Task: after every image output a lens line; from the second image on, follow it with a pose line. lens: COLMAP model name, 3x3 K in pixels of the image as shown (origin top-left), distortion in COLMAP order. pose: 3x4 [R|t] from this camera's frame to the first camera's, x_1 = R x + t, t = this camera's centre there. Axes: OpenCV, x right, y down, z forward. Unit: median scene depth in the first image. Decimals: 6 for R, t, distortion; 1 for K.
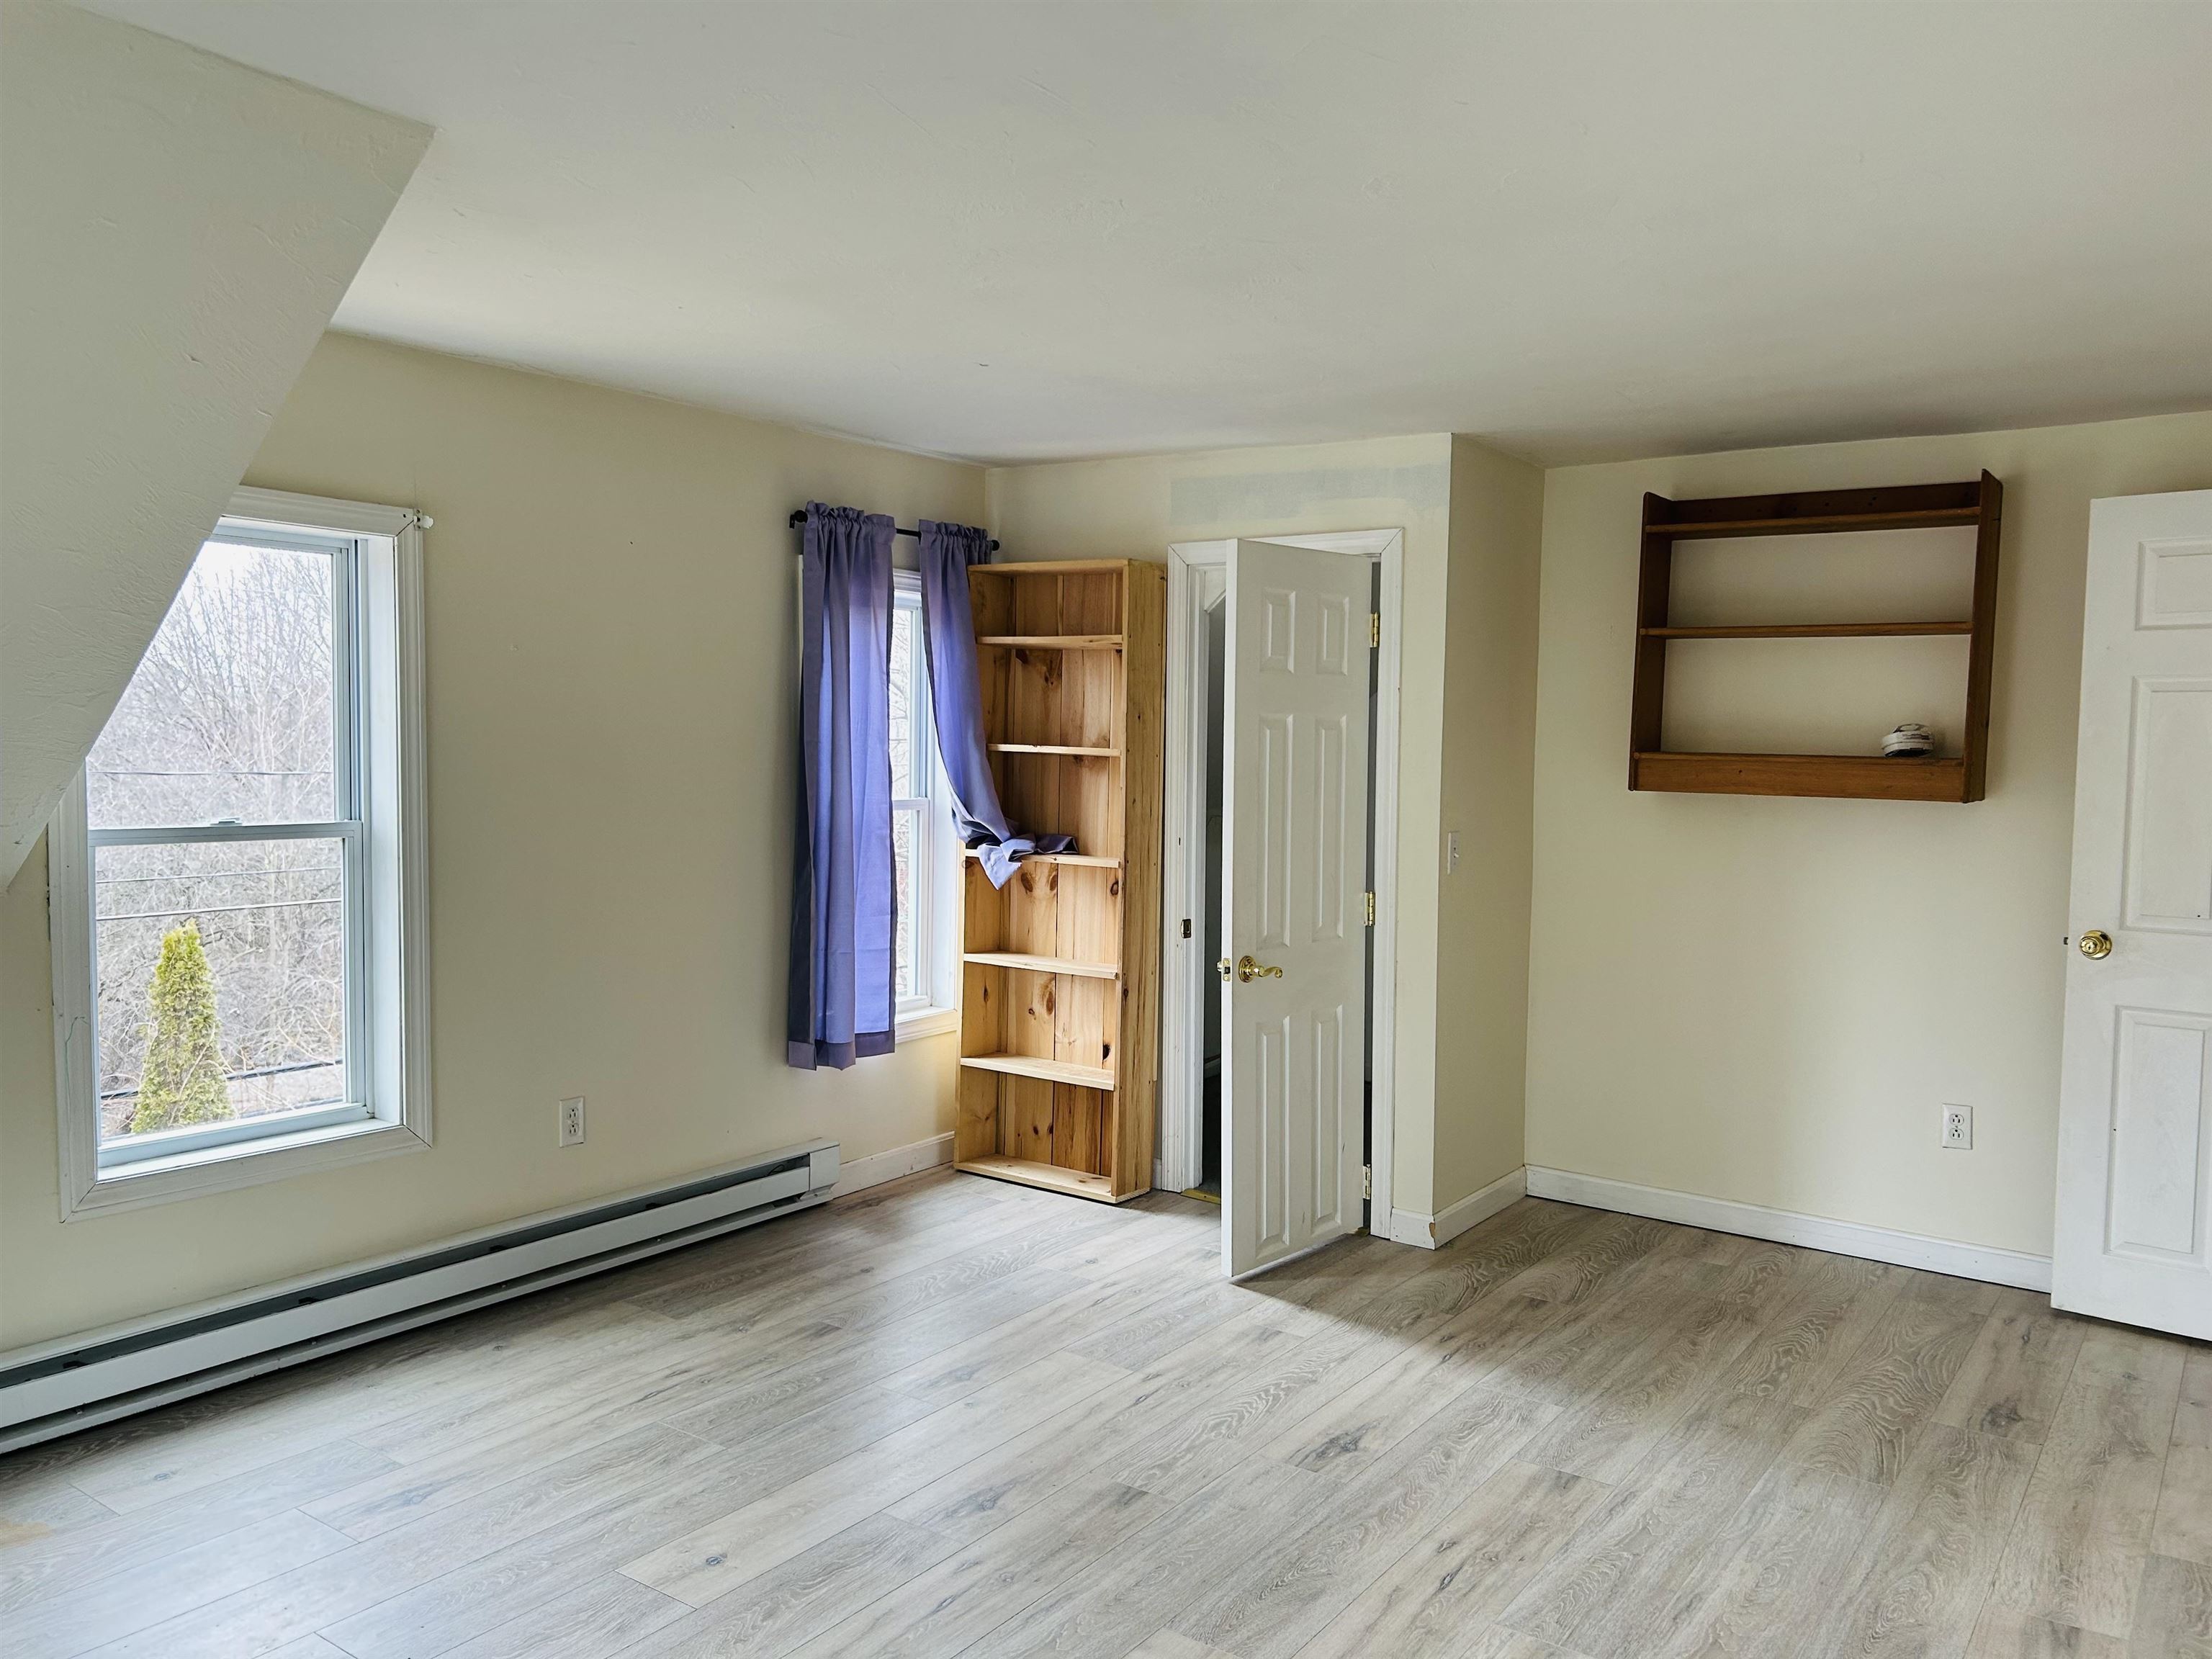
lens RADIAL K [[1692.3, 0, 1106.0], [0, 1692.3, 829.5], [0, 0, 1]] dist [0.066276, -0.002882]
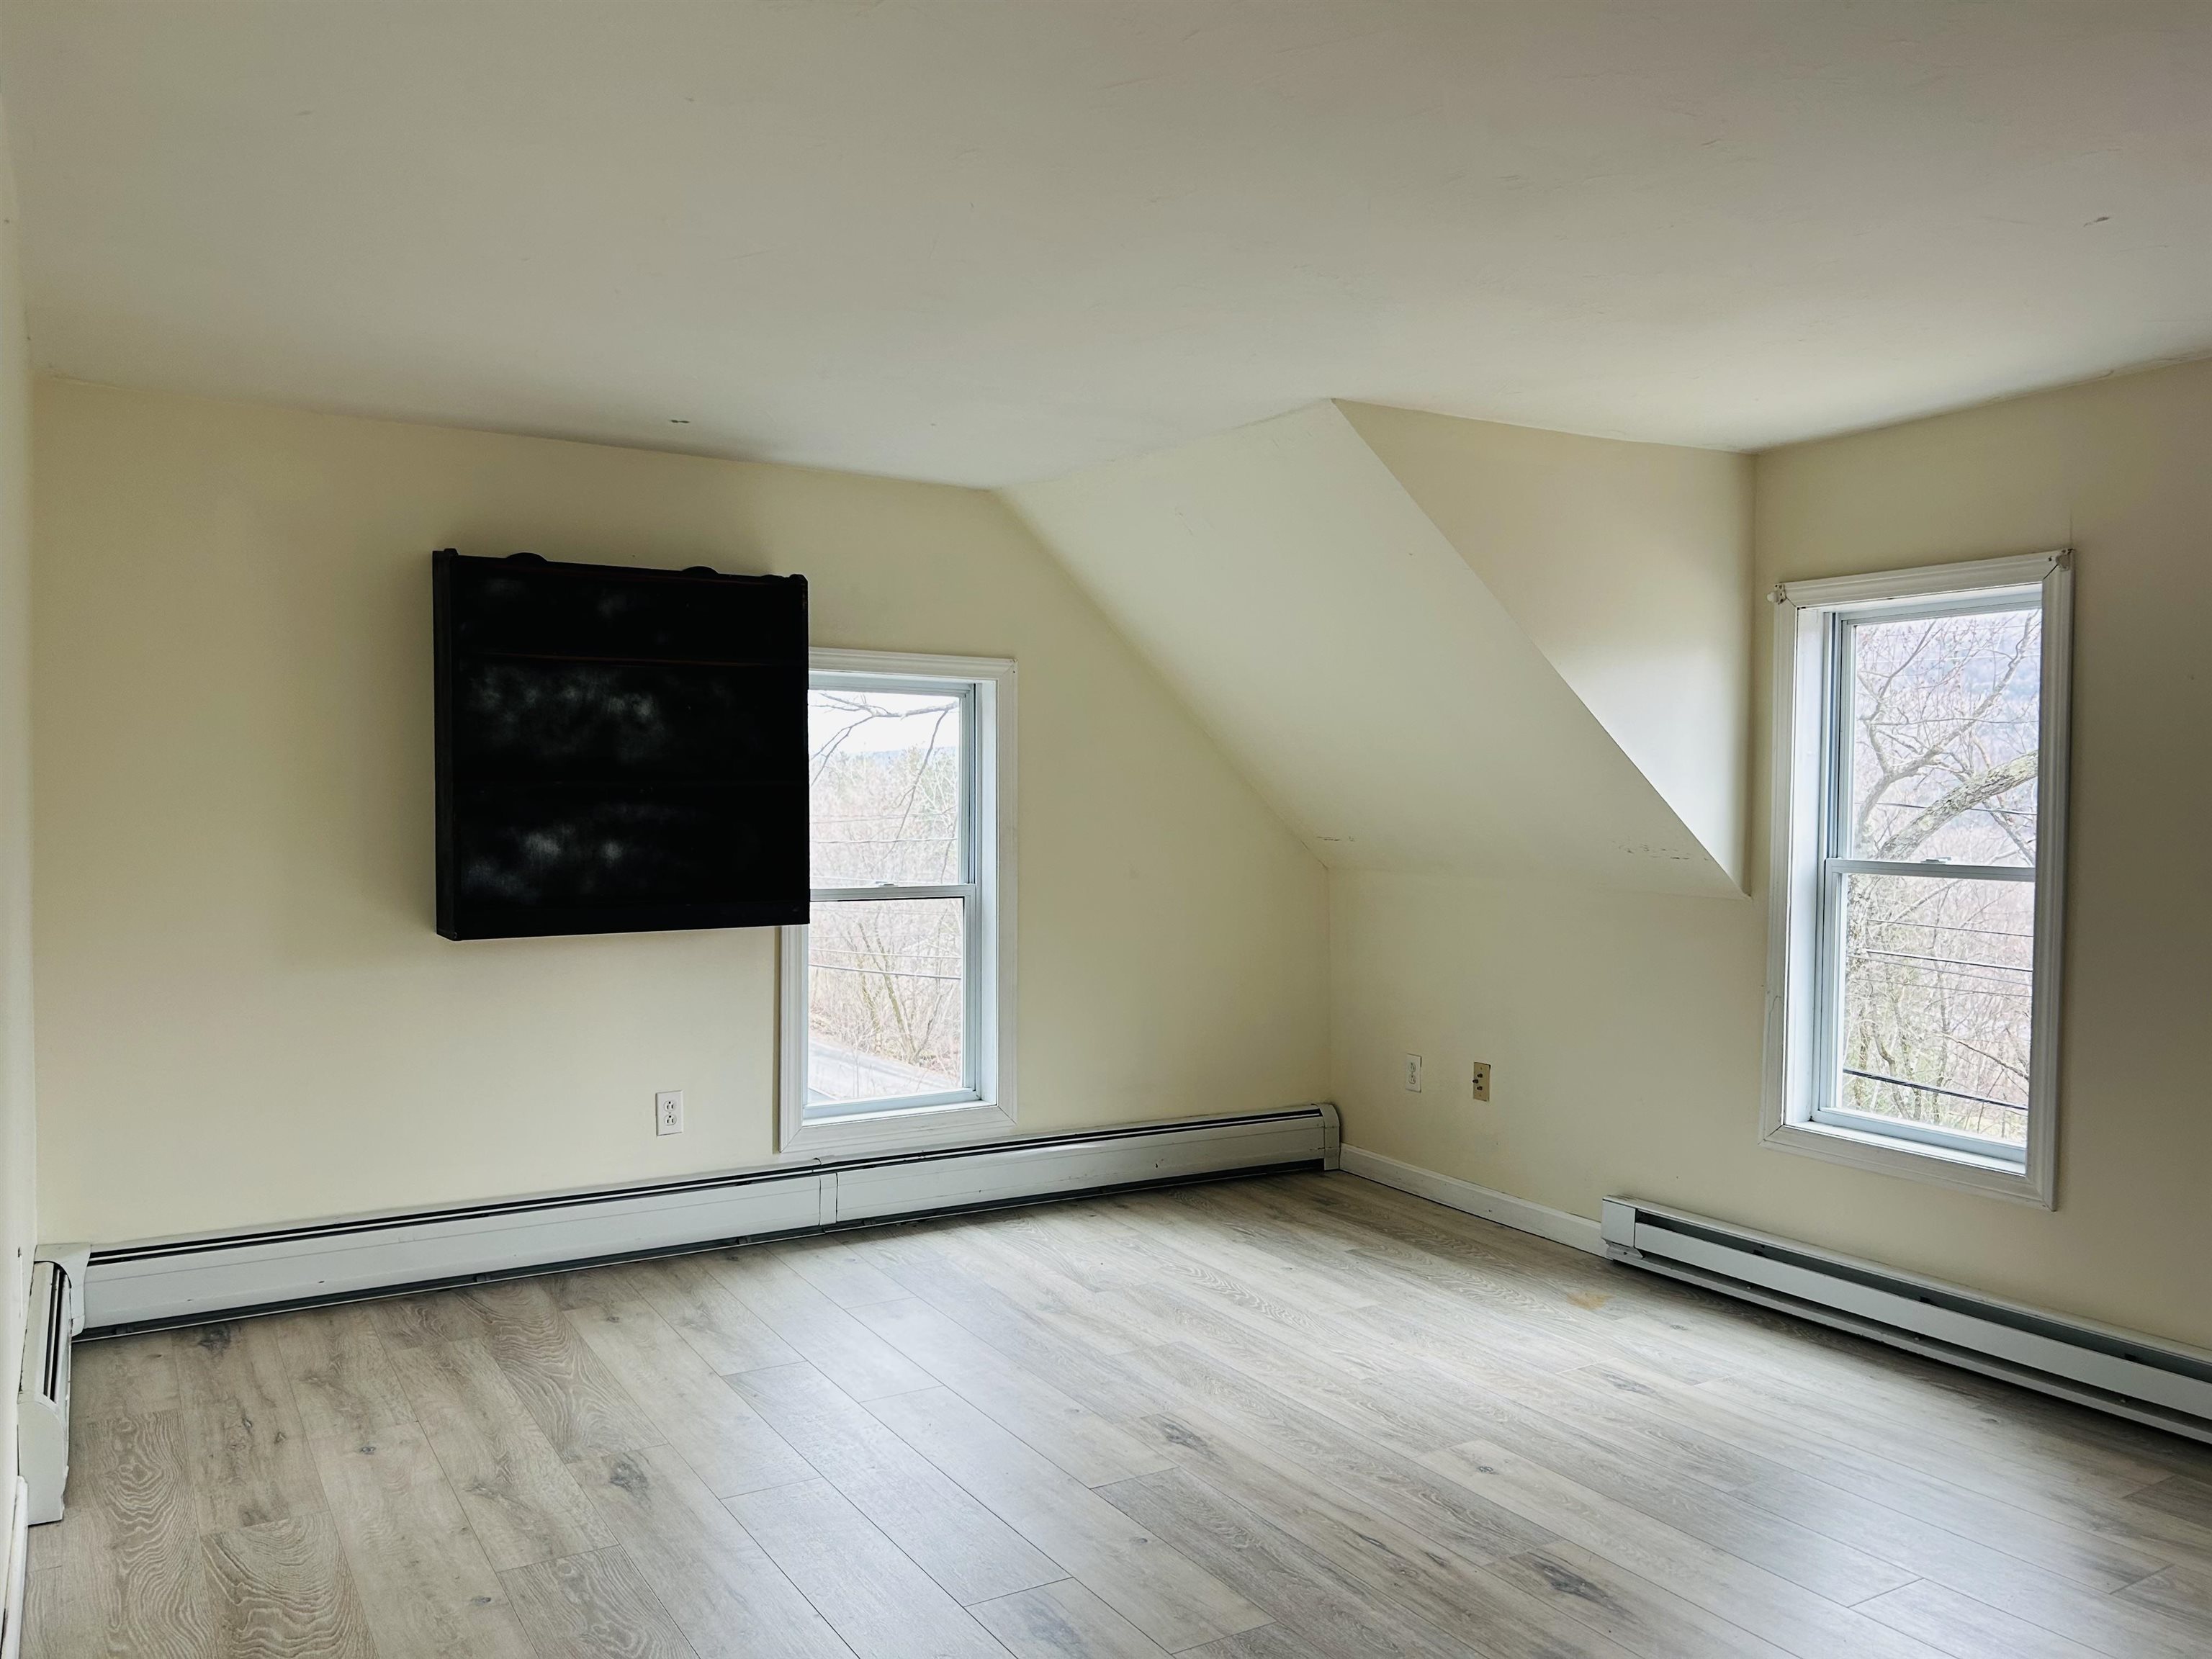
lens RADIAL K [[1692.3, 0, 1106.0], [0, 1692.3, 829.5], [0, 0, 1]] dist [0.066276, -0.002882]
pose [[-0.404268, -0.010377, -0.914582, 0.827156], [-0.061708, 0.997967, 0.015954, -0.009452], [0.912557, 0.062887, -0.404086, 1.057045]]
